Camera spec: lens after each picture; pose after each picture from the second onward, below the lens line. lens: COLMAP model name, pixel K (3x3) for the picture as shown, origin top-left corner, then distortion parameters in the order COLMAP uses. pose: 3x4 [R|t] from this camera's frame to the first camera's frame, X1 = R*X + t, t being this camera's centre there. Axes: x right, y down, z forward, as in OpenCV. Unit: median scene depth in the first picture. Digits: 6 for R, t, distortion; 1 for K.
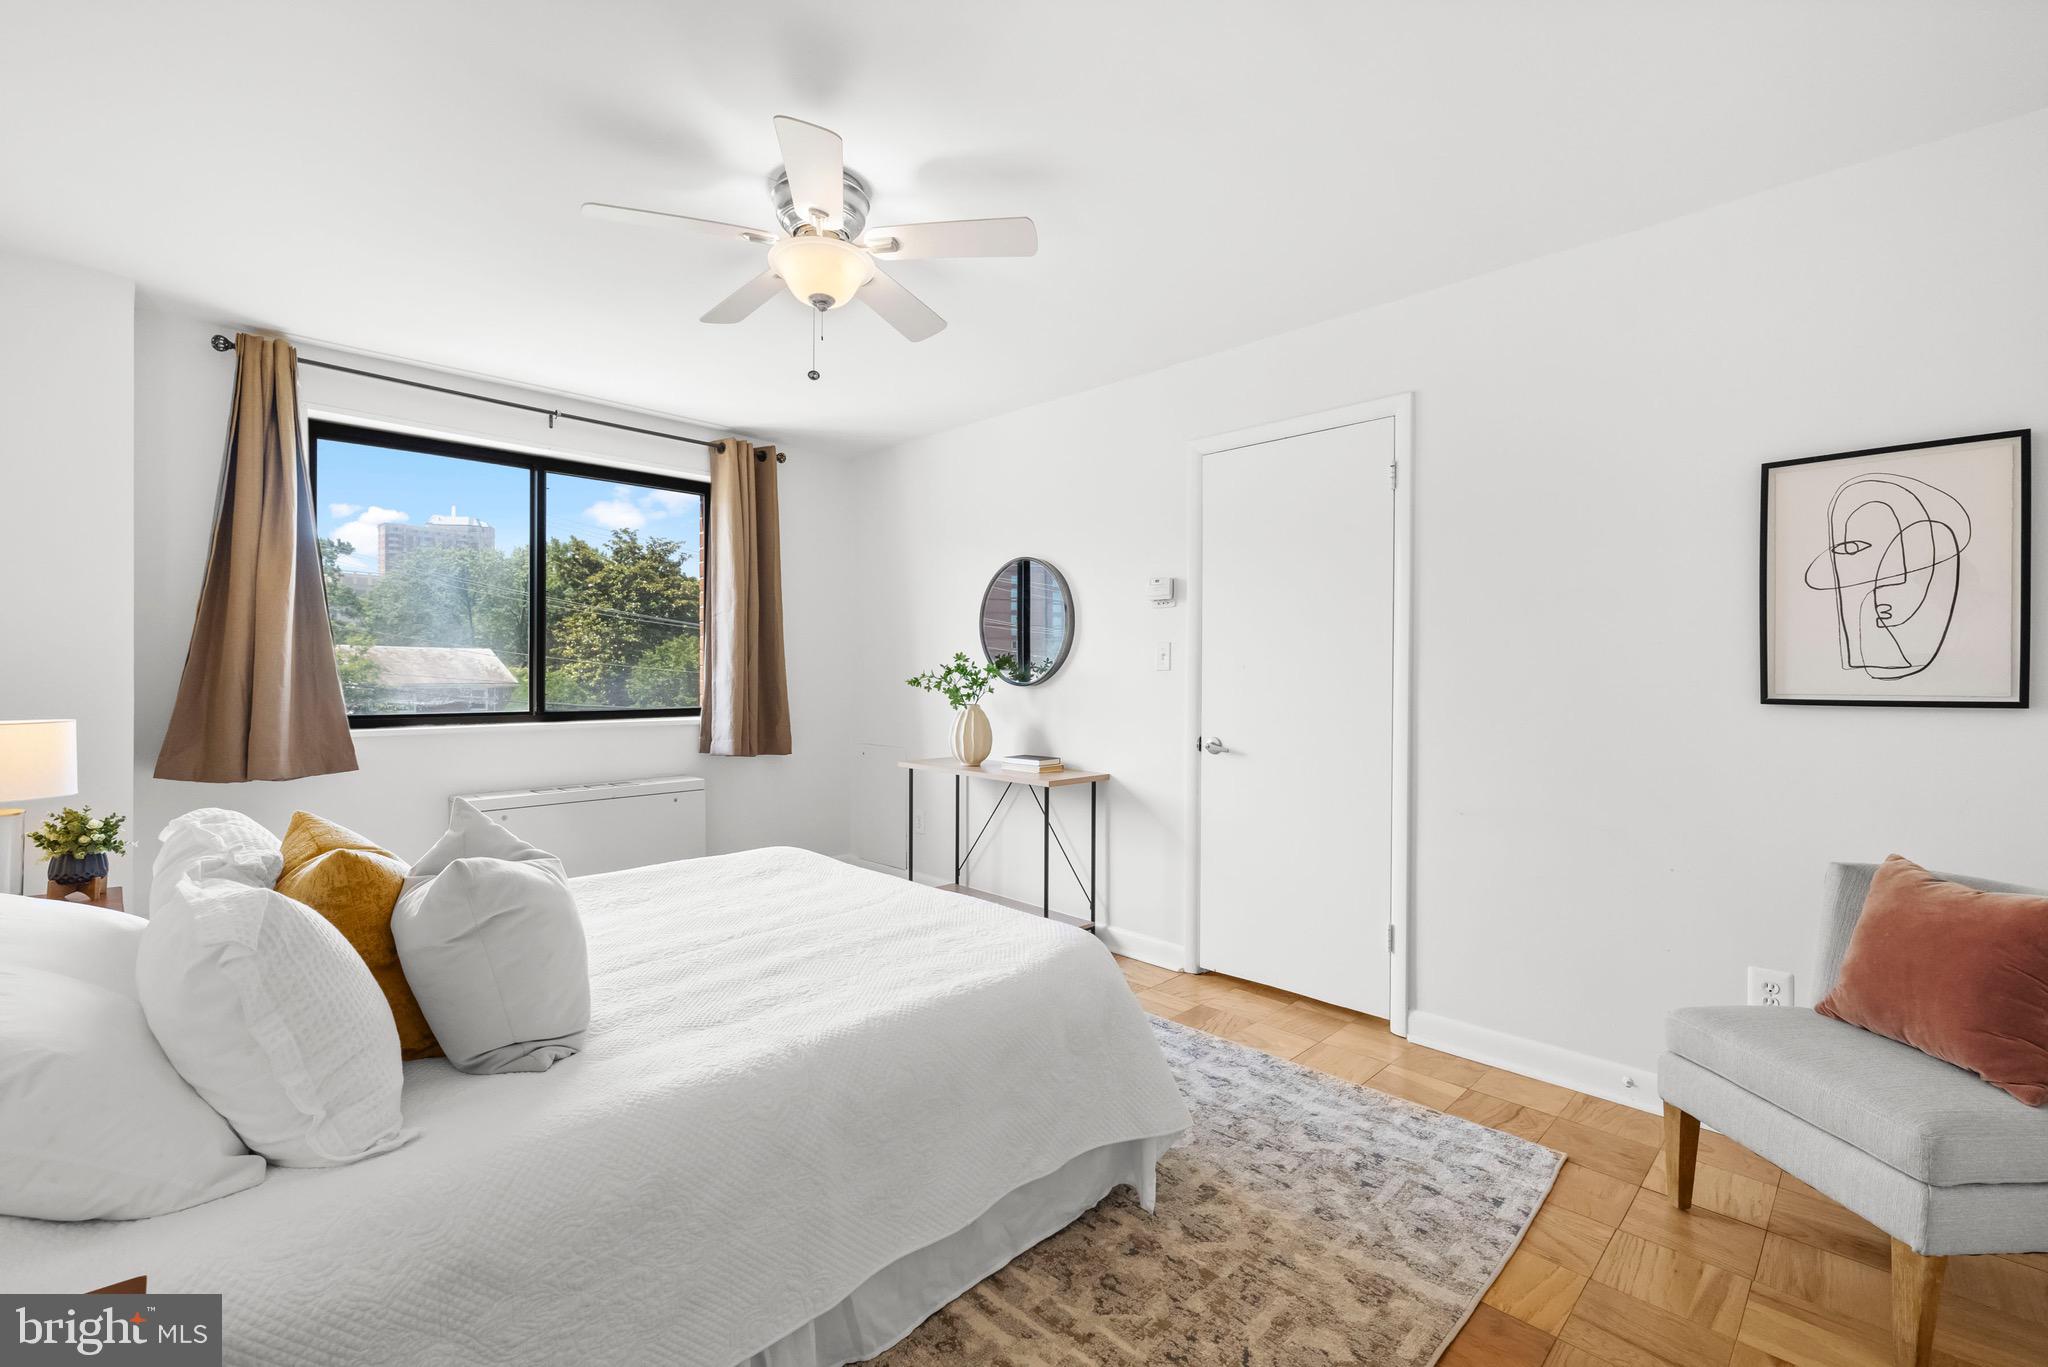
lens RADIAL K [[889.4, 0, 1028.7], [0, 889.4, 676.6], [0, 0, 1]] dist [0.016246, -0.000561]
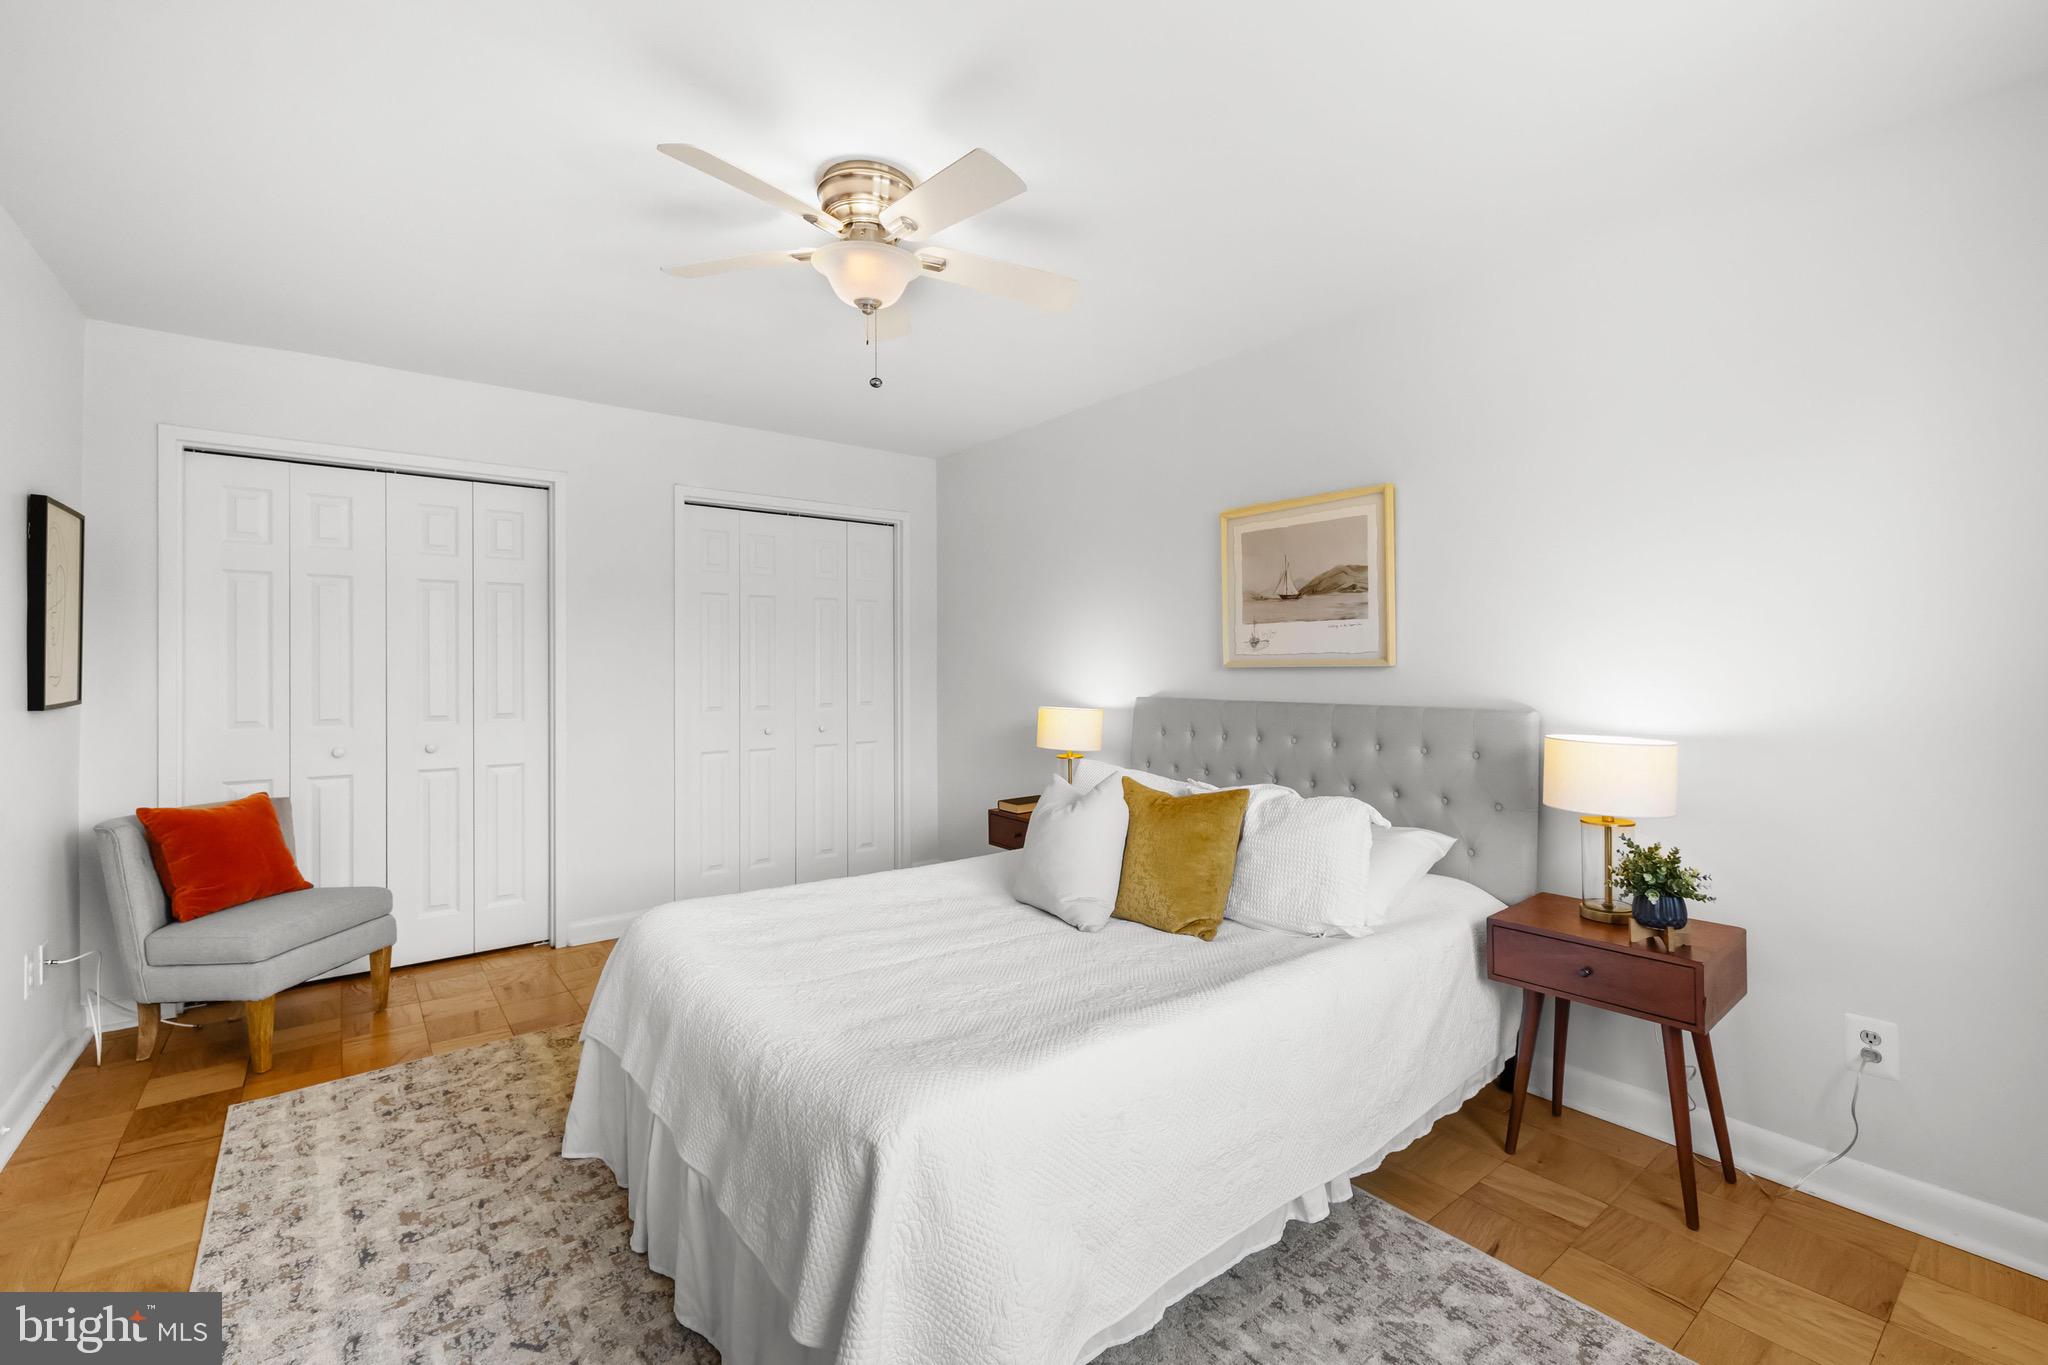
lens RADIAL K [[889.4, 0, 1019.2], [0, 889.4, 677.6], [0, 0, 1]] dist [0.016246, -0.000561]
pose [[-0.993300, 0.001135, 0.115562, -0.515675], [0.001664, 0.999989, 0.004483, -0.011384], [-0.115556, 0.004645, -0.993290, 1.995702]]
